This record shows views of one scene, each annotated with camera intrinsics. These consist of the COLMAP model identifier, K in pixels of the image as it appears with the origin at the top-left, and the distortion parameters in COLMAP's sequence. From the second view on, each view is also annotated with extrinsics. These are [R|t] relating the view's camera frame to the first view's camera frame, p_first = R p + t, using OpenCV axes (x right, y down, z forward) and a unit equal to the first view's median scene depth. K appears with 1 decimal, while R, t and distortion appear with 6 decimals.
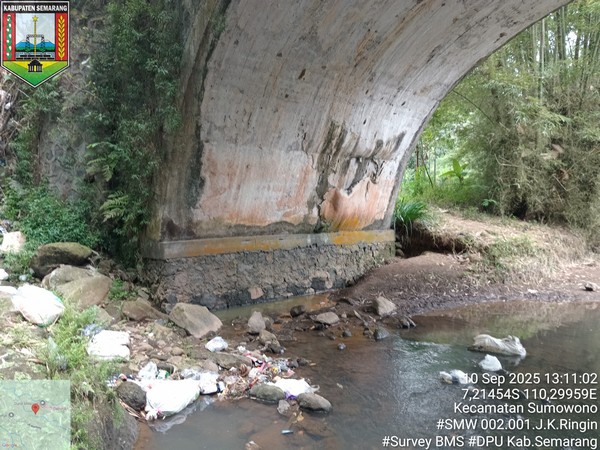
lens RADIAL K [[451.7, 0, 298.1], [0, 451.7, 225.2], [0, 0, 1]] dist [0.063411, -0.129069]
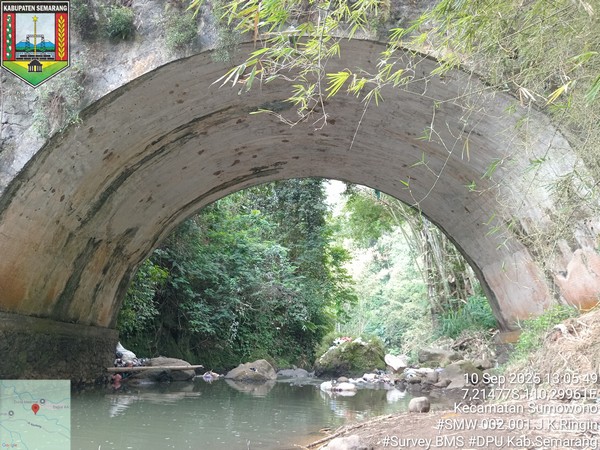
lens RADIAL K [[451.7, 0, 298.1], [0, 451.7, 225.2], [0, 0, 1]] dist [0.063411, -0.129069]
pose [[-0.657050, -0.206344, -0.725057, 1.116942], [-0.029521, 0.968114, -0.248764, 0.067103], [0.753269, -0.142047, -0.642191, 1.223101]]
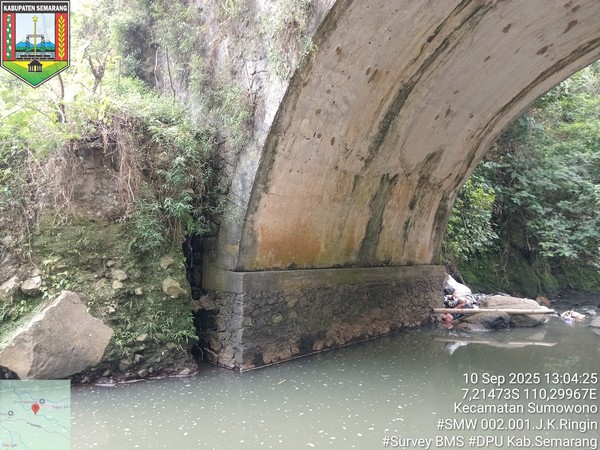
lens RADIAL K [[451.7, 0, 298.1], [0, 451.7, 225.2], [0, 0, 1]] dist [0.063411, -0.129069]
pose [[-0.996018, -0.004961, -0.089010, 0.926020], [-0.003337, 0.999826, -0.018377, -0.027555], [0.089086, -0.018007, -0.995861, 1.080963]]
